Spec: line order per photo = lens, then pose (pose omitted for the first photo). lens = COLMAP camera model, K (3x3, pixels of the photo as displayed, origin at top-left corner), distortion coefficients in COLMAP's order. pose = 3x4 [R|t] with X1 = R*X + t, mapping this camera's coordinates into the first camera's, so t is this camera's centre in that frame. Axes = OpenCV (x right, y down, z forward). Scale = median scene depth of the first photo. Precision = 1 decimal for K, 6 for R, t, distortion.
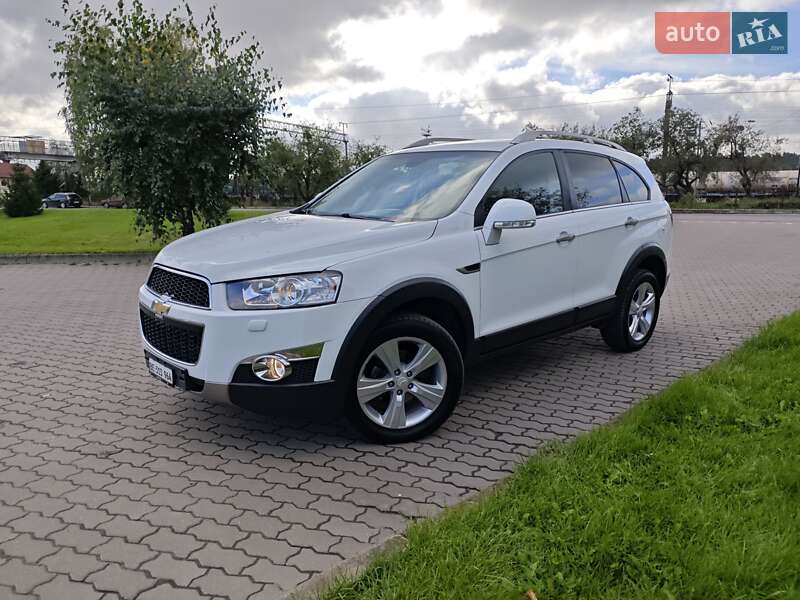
lens RADIAL K [[572.7, 0, 396.6], [0, 572.7, 302.5], [0, 0, 1]] dist [-0.000101, -0.001217]
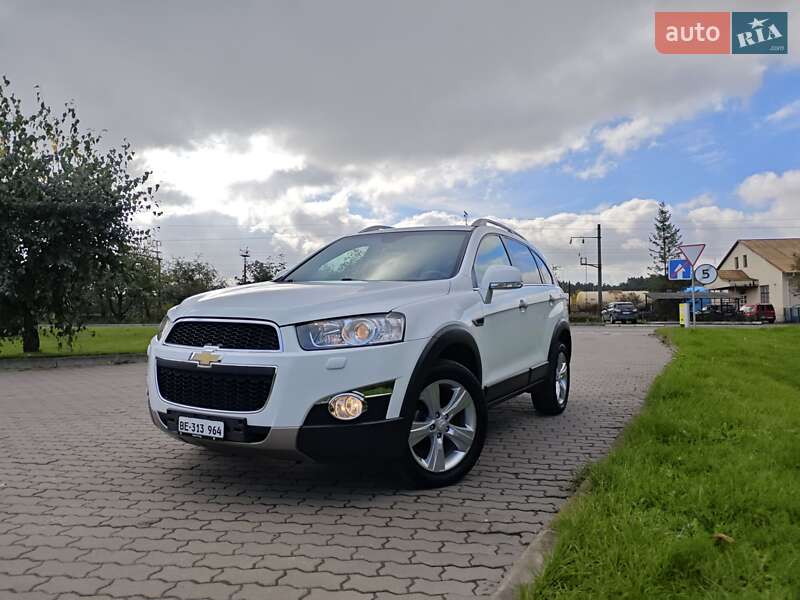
lens RADIAL K [[572.7, 0, 396.6], [0, 572.7, 302.5], [0, 0, 1]] dist [-0.000101, -0.001217]
pose [[0.954800, 0.001948, 0.297241, -0.390904], [0.058139, 0.979440, -0.193175, 0.120758], [-0.291506, 0.201725, 0.935057, 0.000363]]
